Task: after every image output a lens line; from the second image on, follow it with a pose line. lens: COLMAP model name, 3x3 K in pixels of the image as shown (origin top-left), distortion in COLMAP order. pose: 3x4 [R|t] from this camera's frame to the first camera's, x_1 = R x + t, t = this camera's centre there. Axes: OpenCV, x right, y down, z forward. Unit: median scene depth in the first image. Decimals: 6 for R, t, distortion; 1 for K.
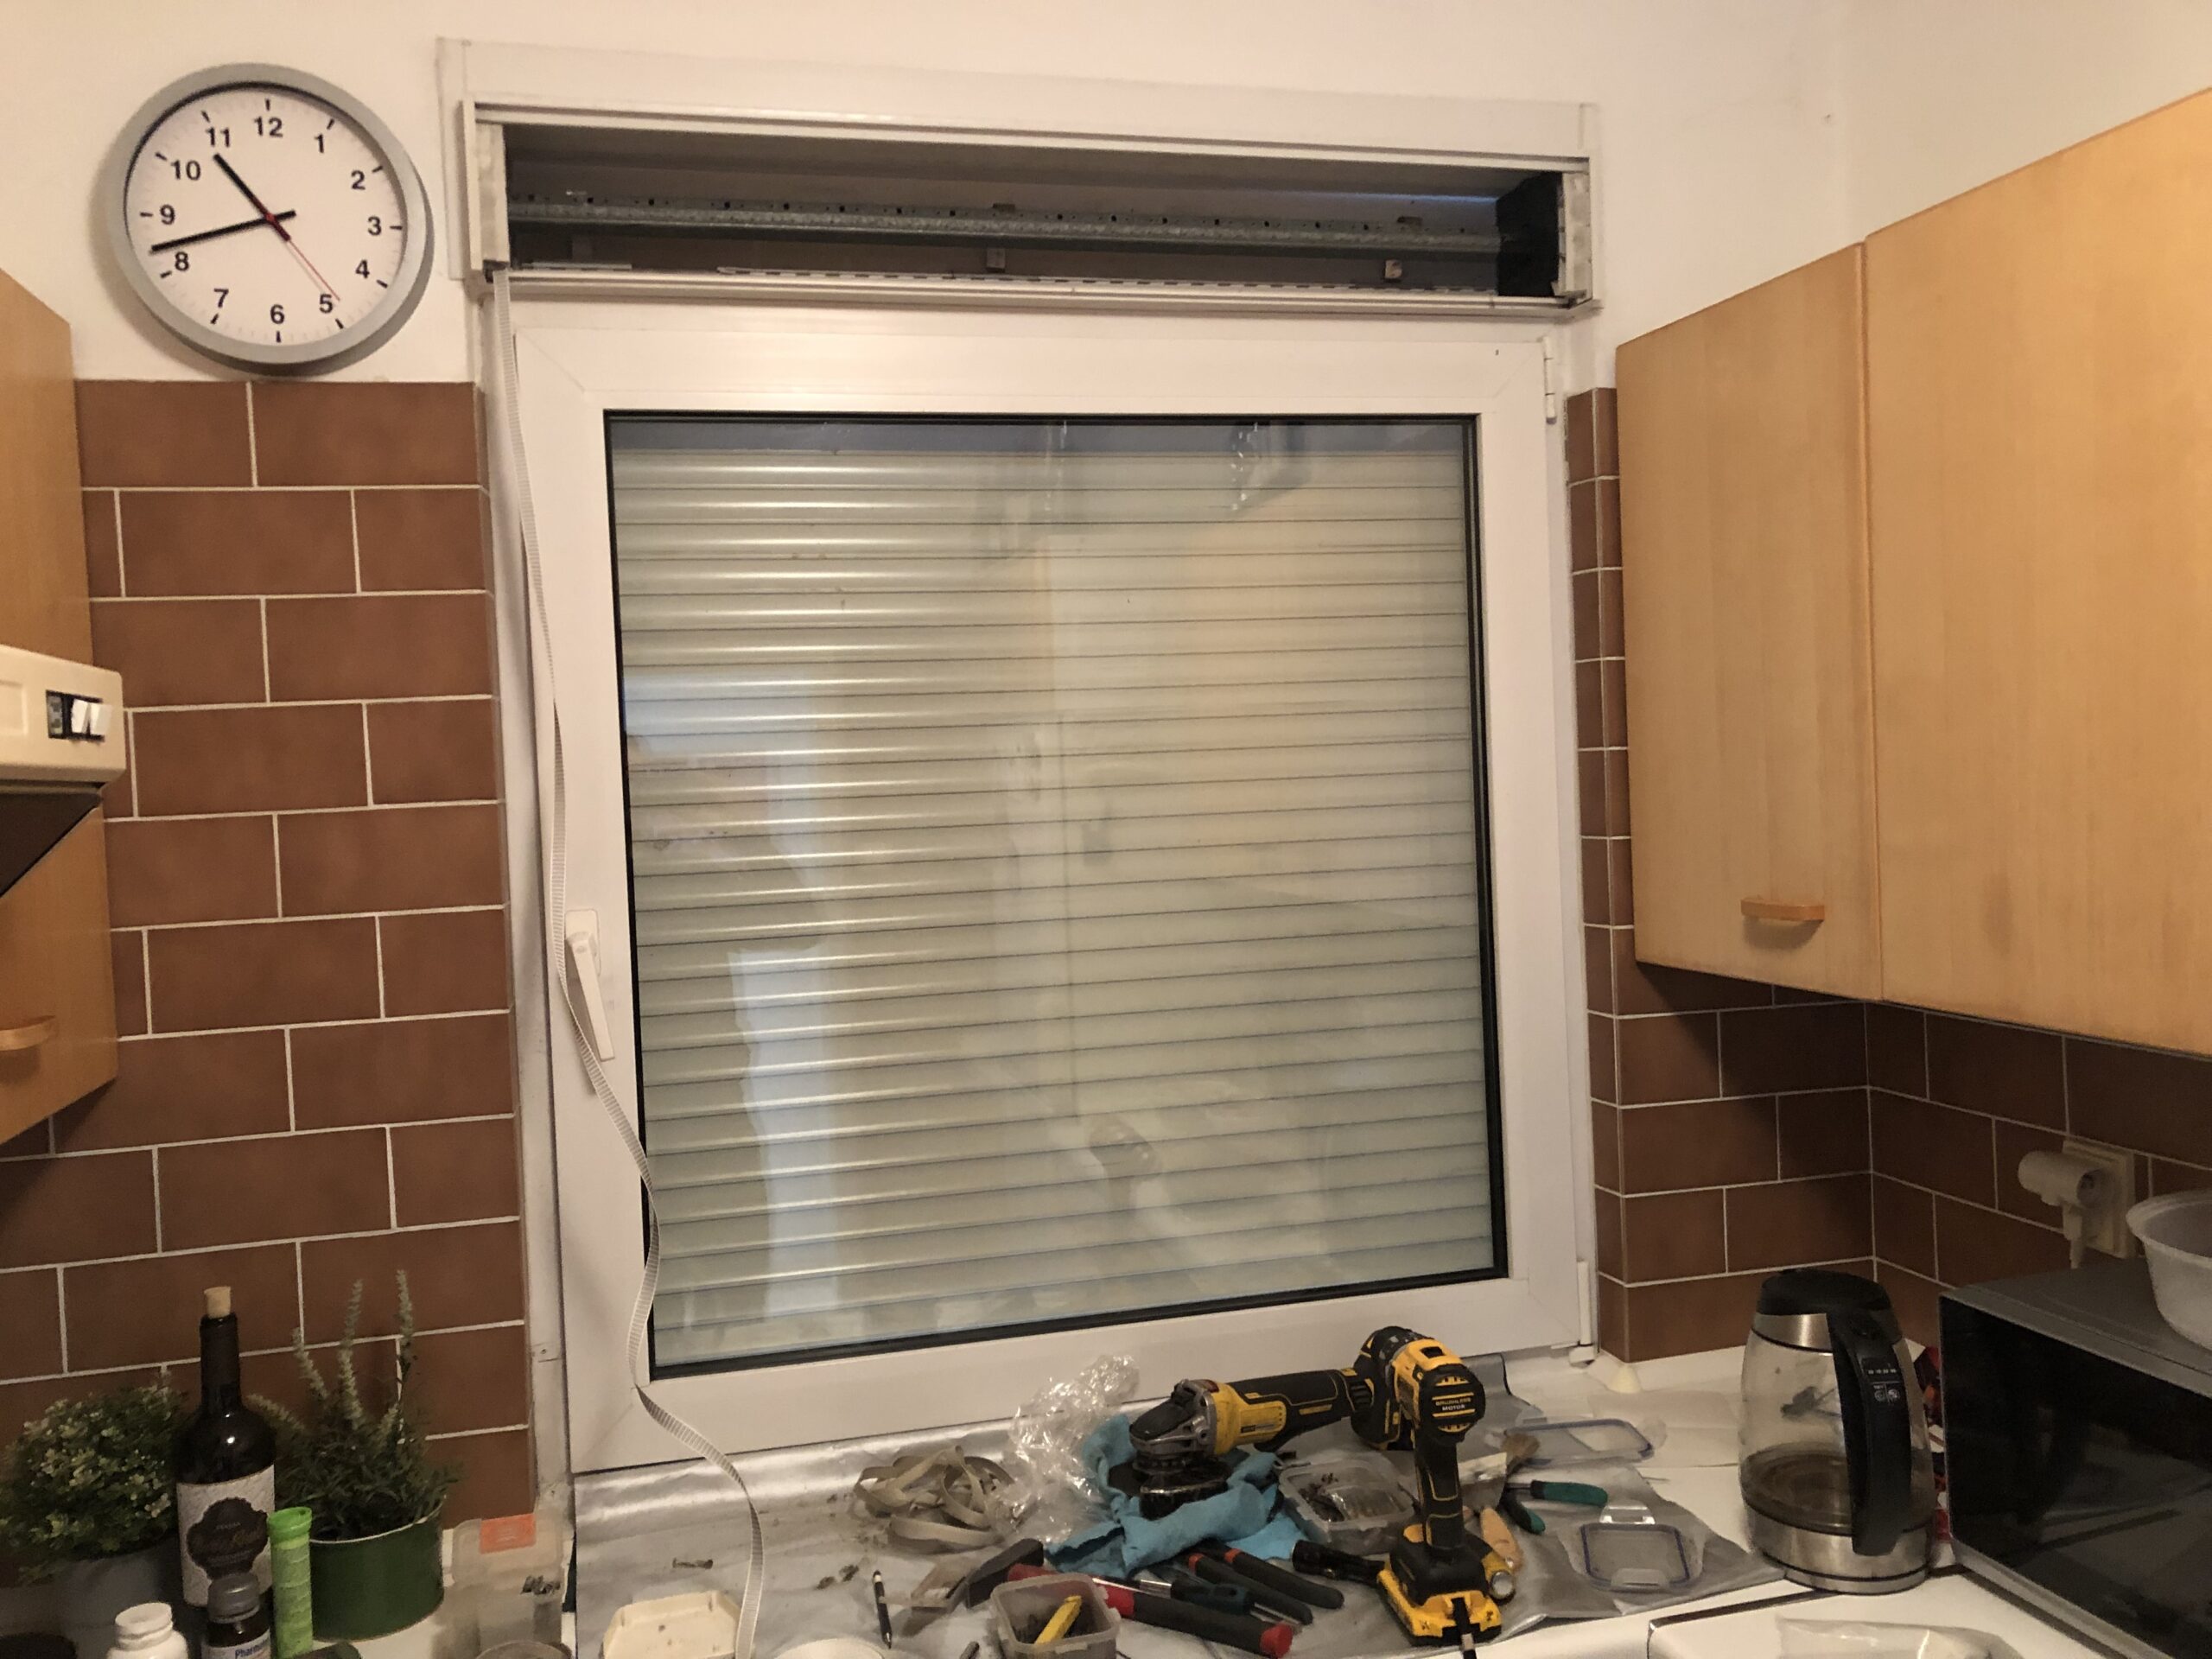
lens RADIAL K [[1780.3, 0, 1103.3], [0, 1780.3, 800.4], [0, 0, 1]] dist [0.022787, -0.007135]
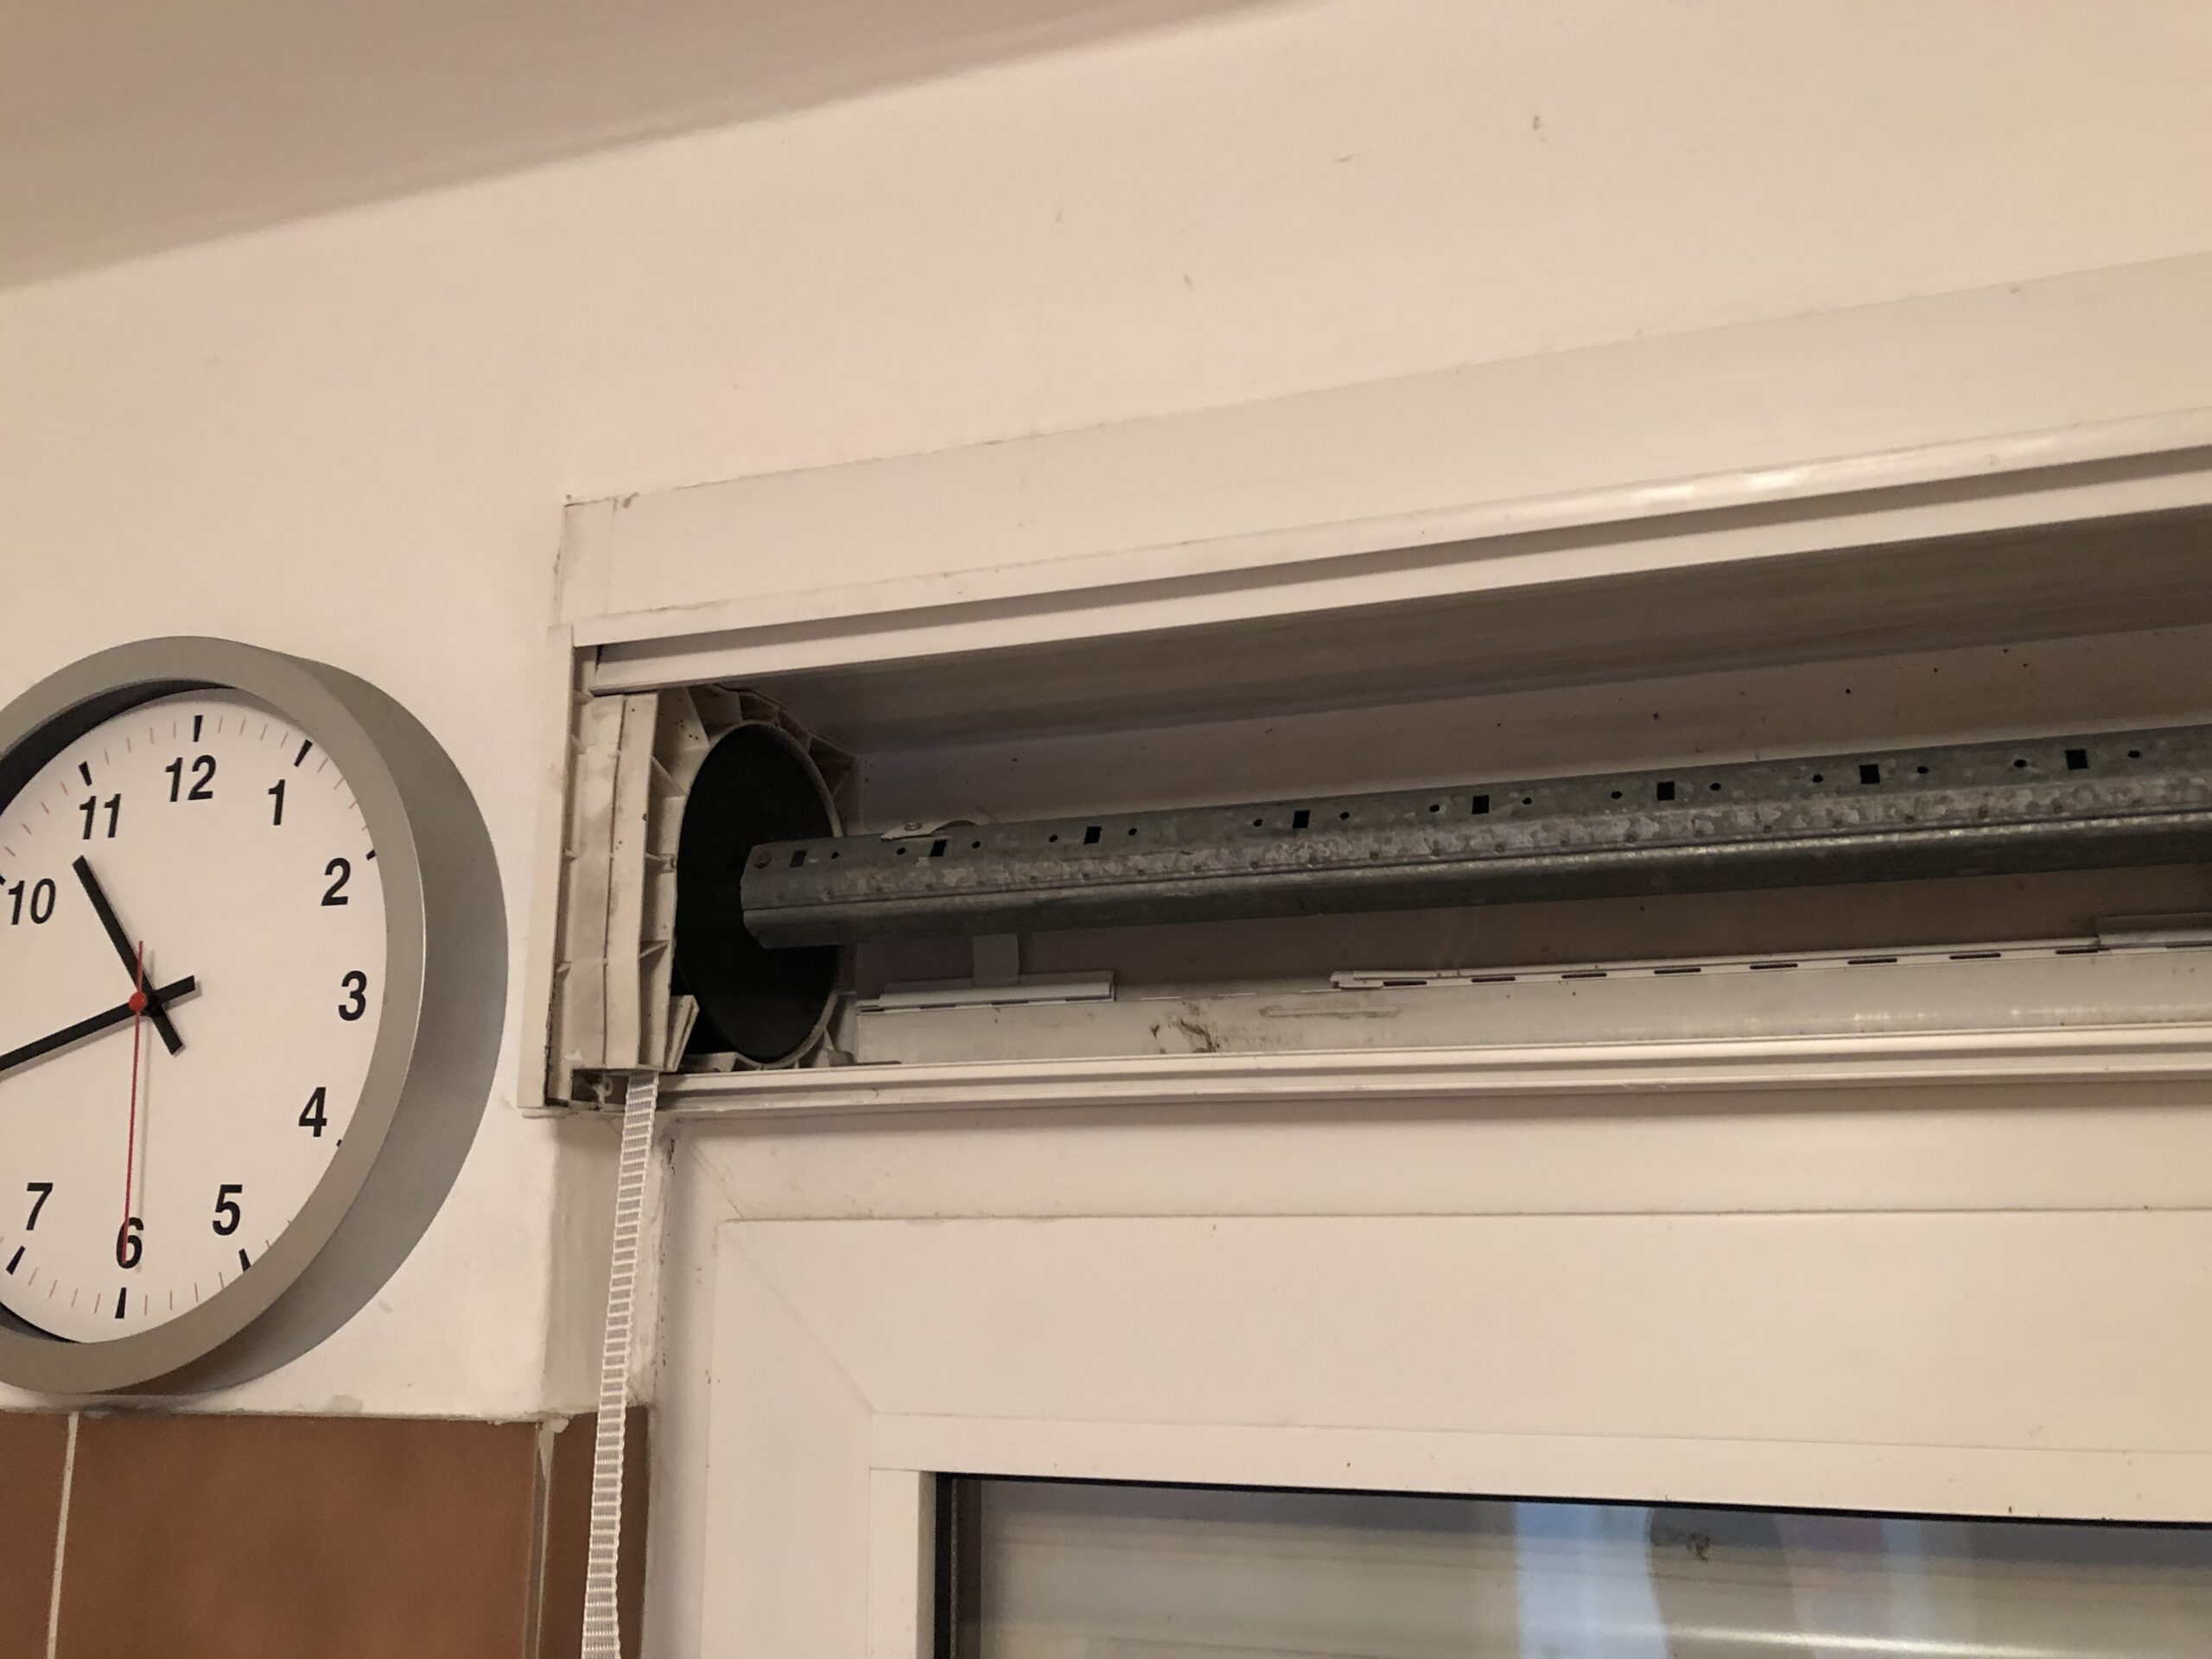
lens RADIAL K [[1780.3, 0, 1125.3], [0, 1780.3, 835.6], [0, 0, 1]] dist [0.022787, -0.007135]
pose [[0.834977, -0.084716, -0.543724, -0.059743], [-0.046897, 0.973529, -0.223701, -0.258022], [0.548282, 0.212284, 0.808902, 0.723505]]
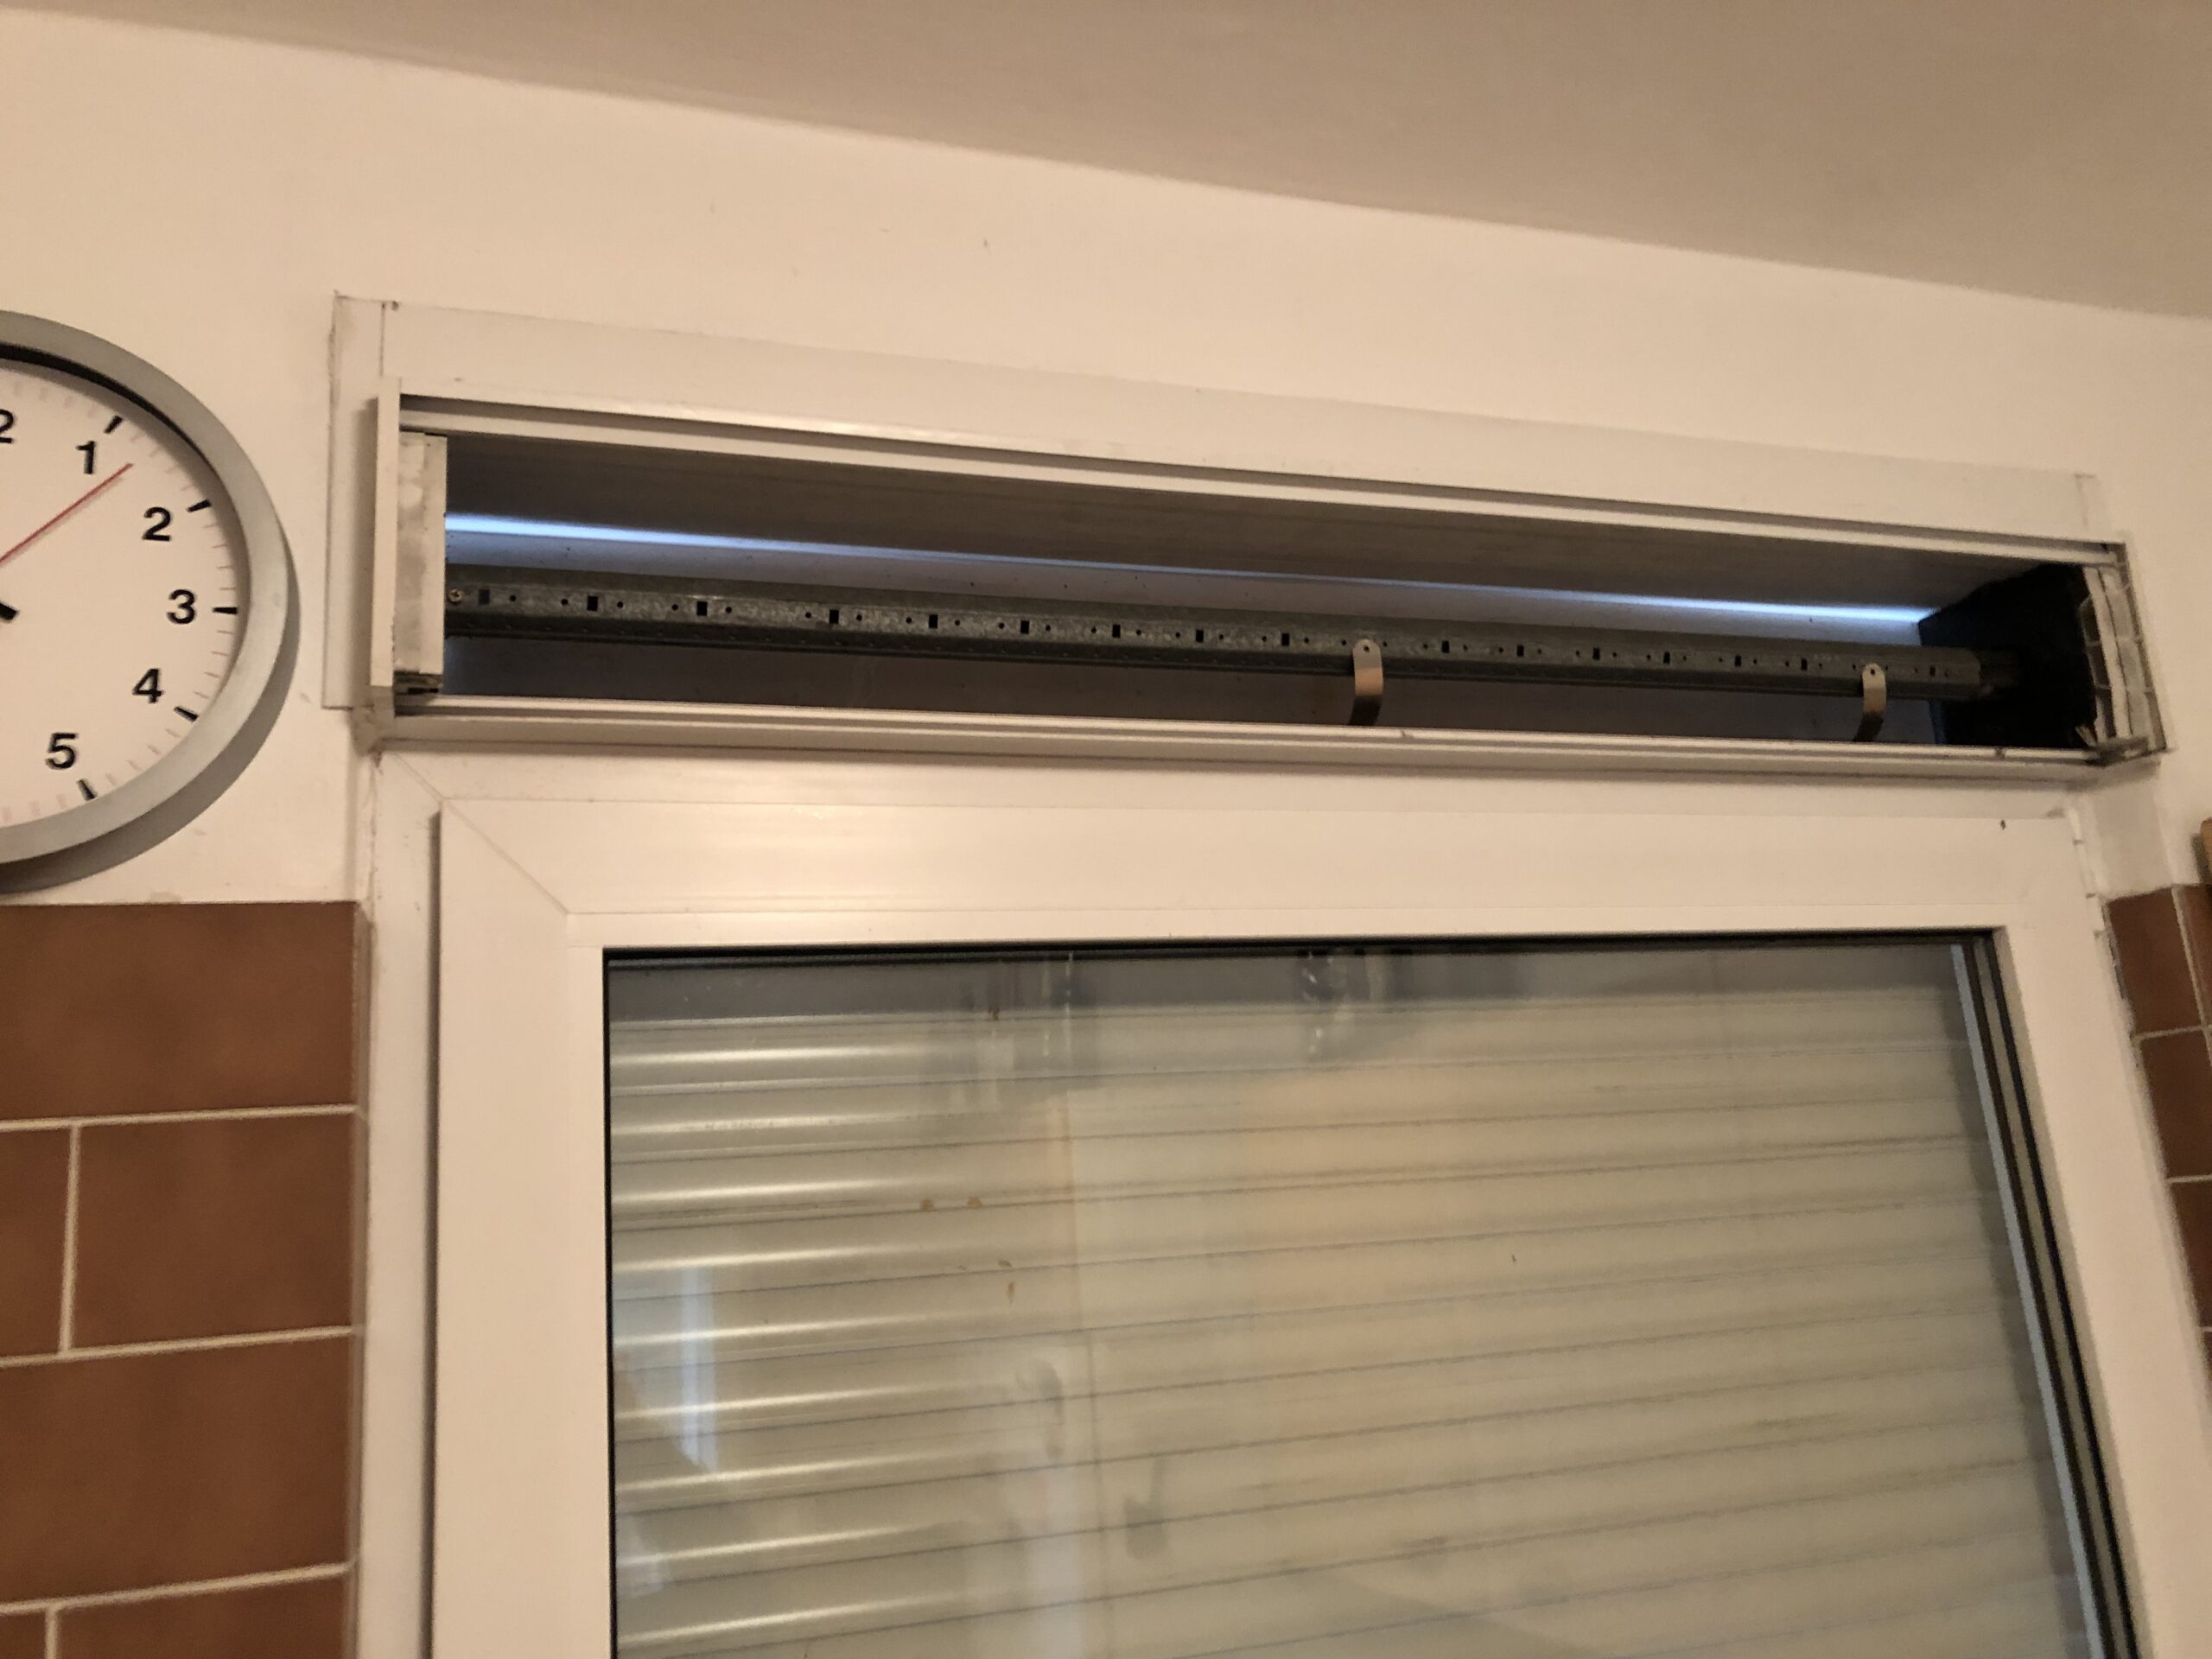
lens RADIAL K [[1780.3, 0, 1090.2], [0, 1780.3, 827.1], [0, 0, 1]] dist [0.022787, -0.007135]
pose [[0.995592, -0.012554, 0.092951, -0.183314], [0.037432, 0.961844, -0.271025, -0.104308], [-0.086001, 0.273310, 0.958074, 0.469644]]
